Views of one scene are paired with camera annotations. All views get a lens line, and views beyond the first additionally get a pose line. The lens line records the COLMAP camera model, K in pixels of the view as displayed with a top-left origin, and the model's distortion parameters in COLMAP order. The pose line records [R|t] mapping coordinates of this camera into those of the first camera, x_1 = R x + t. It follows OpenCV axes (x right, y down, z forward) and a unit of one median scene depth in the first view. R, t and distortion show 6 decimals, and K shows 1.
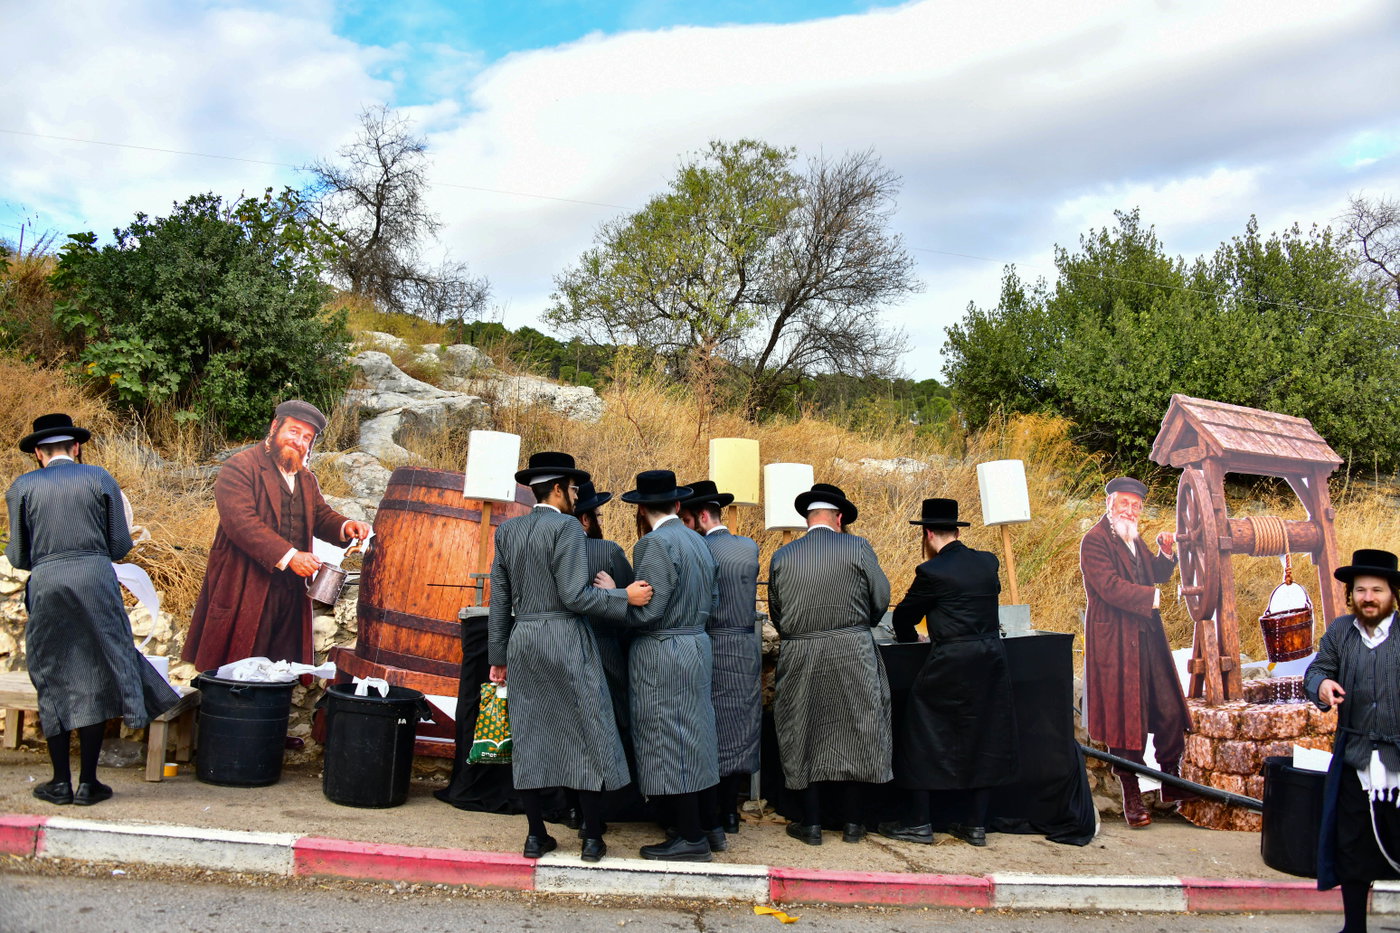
lens RADIAL K [[1121.0, 0, 701.7], [0, 1121.0, 460.0], [0, 0, 1]] dist [-0.138737, 0.060847]
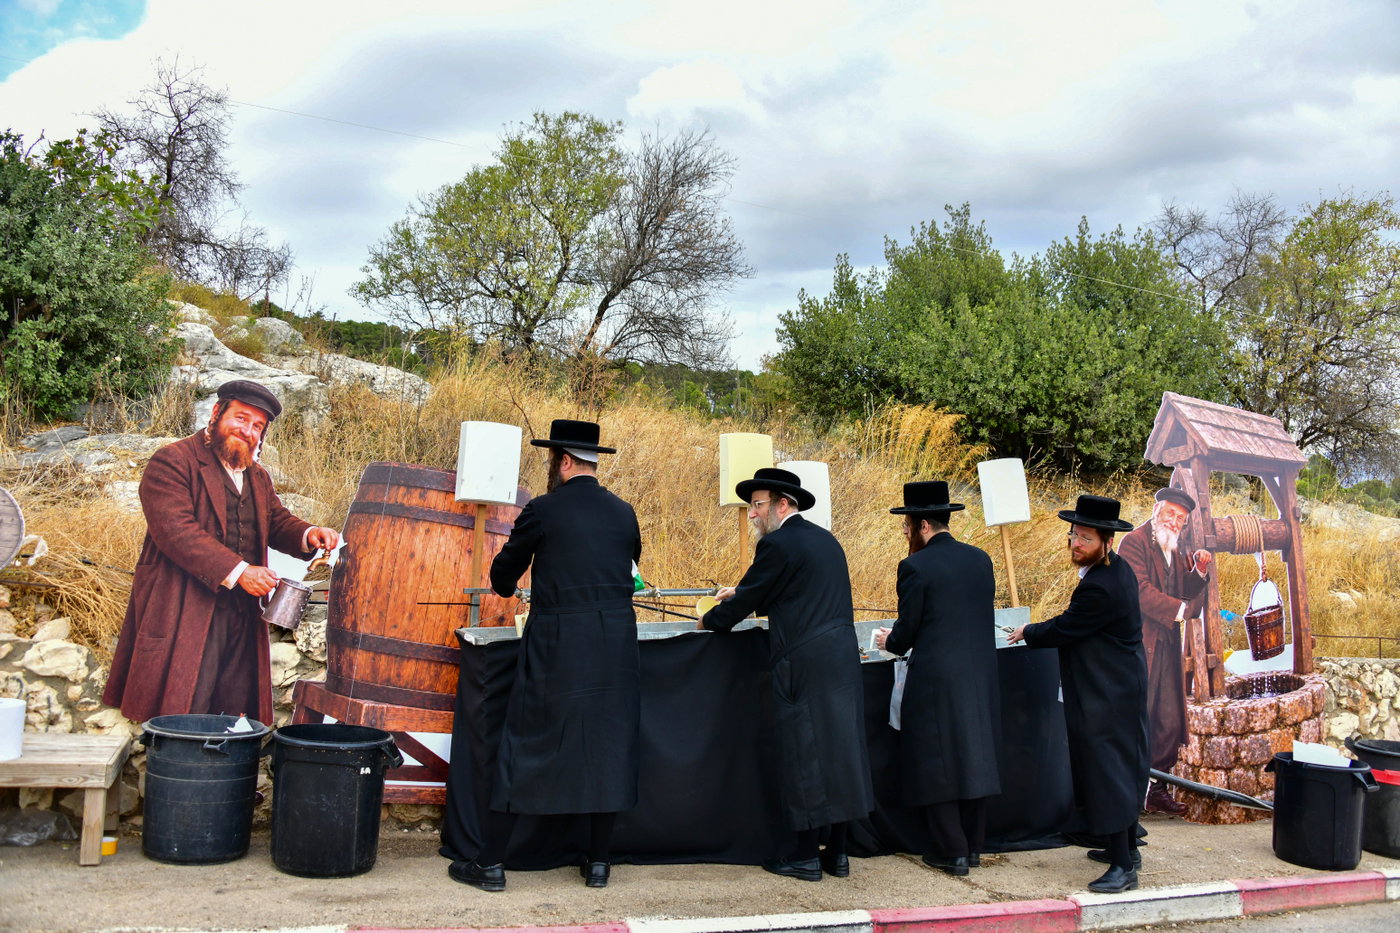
lens RADIAL K [[1121.0, 0, 699.4], [0, 1121.0, 466.3], [0, 0, 1]] dist [-0.138737, 0.060847]
pose [[0.974476, 0.004511, 0.224448, -0.206412], [-0.009182, 0.999762, 0.019769, -0.009008], [-0.224305, -0.021325, 0.974286, 0.122389]]
